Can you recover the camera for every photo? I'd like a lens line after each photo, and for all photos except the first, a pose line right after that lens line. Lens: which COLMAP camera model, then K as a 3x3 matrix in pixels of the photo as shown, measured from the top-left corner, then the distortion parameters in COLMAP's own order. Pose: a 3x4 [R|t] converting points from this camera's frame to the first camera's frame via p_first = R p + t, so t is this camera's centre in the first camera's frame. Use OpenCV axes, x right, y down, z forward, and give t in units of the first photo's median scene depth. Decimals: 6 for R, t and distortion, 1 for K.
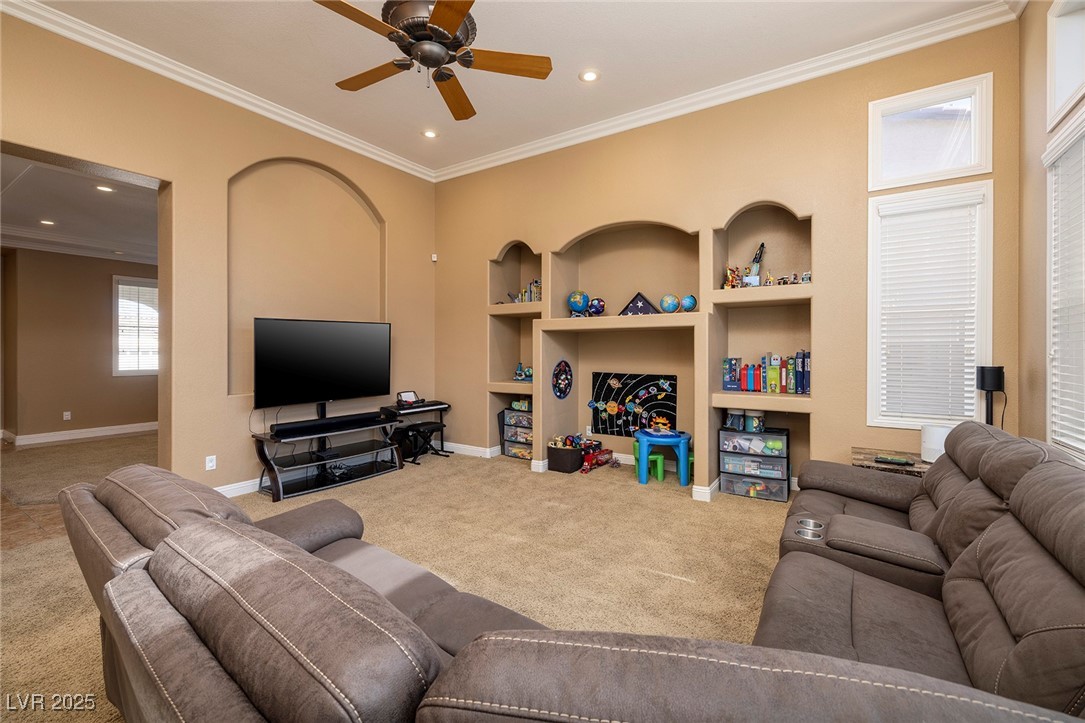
lens RADIAL K [[465.0, 0, 548.4], [0, 465.0, 353.5], [0, 0, 1]] dist [-0.006141, -0.000175]
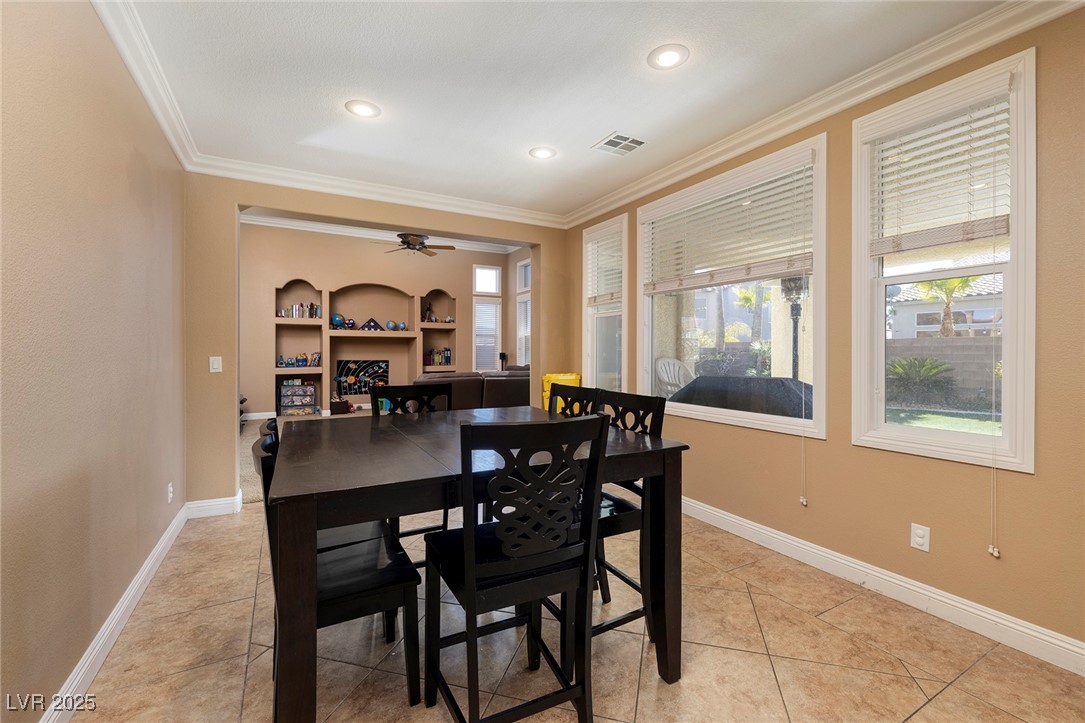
lens RADIAL K [[465.0, 0, 548.4], [0, 465.0, 353.5], [0, 0, 1]] dist [-0.006141, -0.000175]
pose [[0.451465, -0.002656, 0.892285, -1.172408], [0.004666, 0.999989, 0.000615, 0.018883], [-0.892277, 0.003886, 0.451473, -0.517986]]
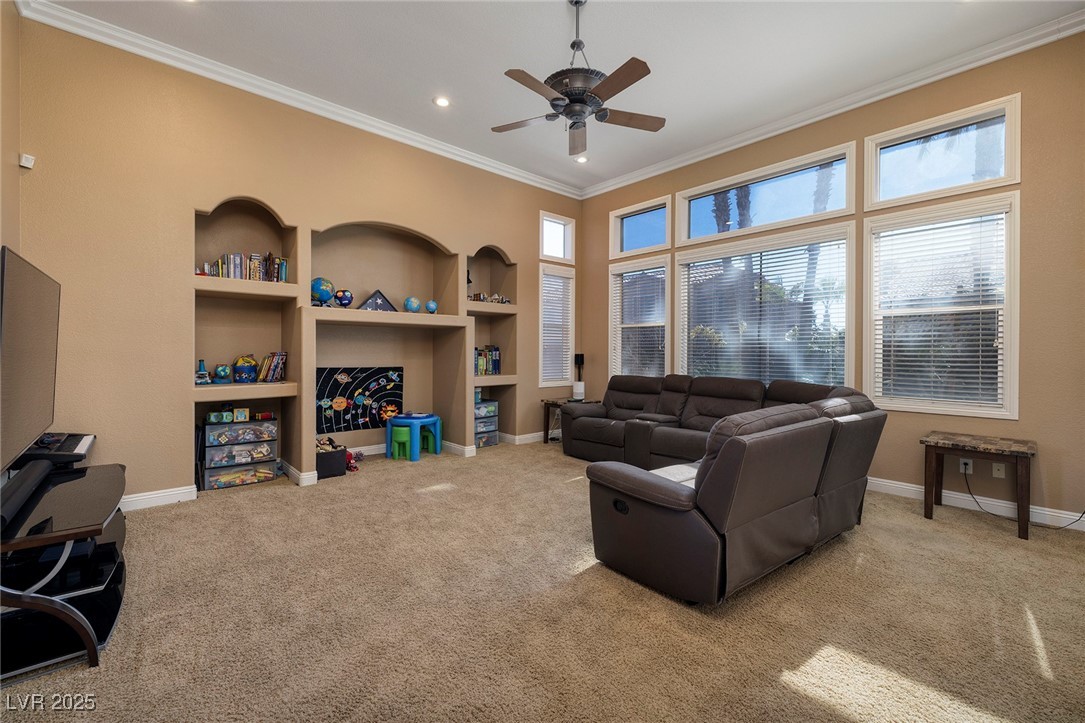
lens RADIAL K [[465.0, 0, 548.4], [0, 465.0, 353.5], [0, 0, 1]] dist [-0.006141, -0.000175]
pose [[0.234050, -0.002408, 0.972222, -0.729872], [0.003301, 0.999993, 0.001682, 0.012946], [-0.972219, 0.002816, 0.234056, 0.366053]]
